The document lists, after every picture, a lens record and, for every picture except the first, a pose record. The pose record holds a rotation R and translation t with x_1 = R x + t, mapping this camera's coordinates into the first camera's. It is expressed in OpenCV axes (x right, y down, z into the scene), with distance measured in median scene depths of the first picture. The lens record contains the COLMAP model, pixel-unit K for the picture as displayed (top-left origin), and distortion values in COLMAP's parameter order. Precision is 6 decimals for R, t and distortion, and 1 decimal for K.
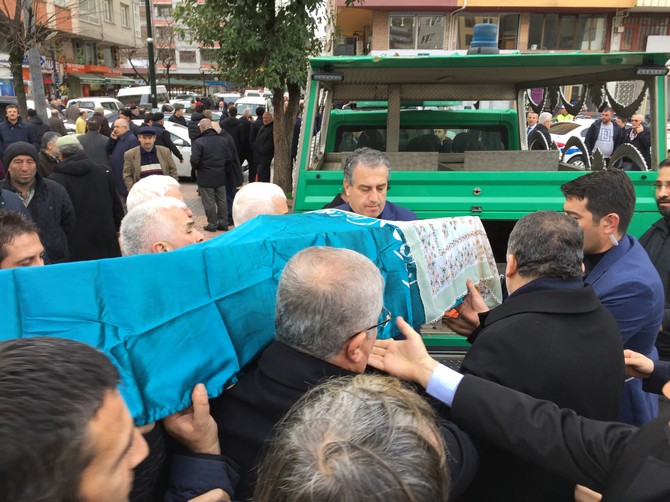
lens RADIAL K [[573.9, 0, 346.0], [0, 573.9, 255.9], [0, 0, 1]] dist [0.093908, -0.105521]
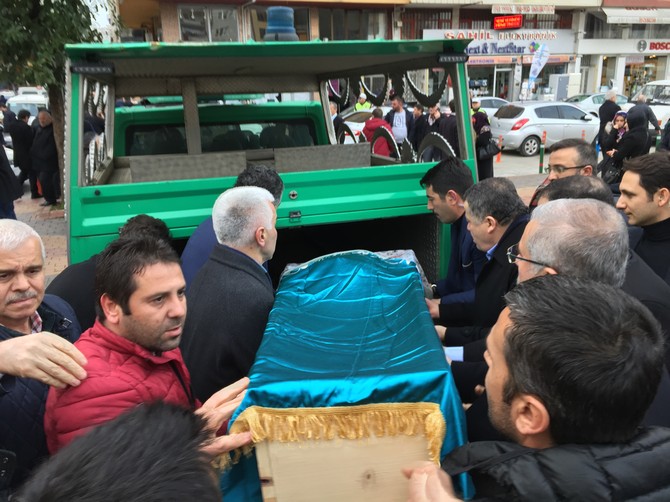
lens RADIAL K [[573.9, 0, 336.8], [0, 573.9, 240.2], [0, 0, 1]] dist [0.093908, -0.105521]
pose [[0.950871, -0.108738, 0.289864, 0.014047], [0.112730, 0.993621, 0.002944, -0.020114], [-0.288335, 0.029877, 0.957063, 0.072157]]
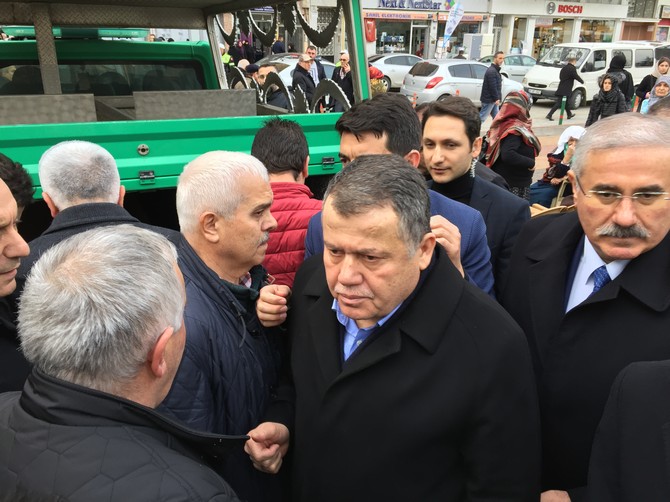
lens RADIAL K [[573.9, 0, 328.7], [0, 573.9, 249.5], [0, 0, 1]] dist [0.093908, -0.105521]
pose [[0.906178, -0.139225, 0.399323, 0.071420], [0.105523, 0.988826, 0.105297, -0.022634], [-0.409521, -0.053280, 0.910744, 0.139531]]
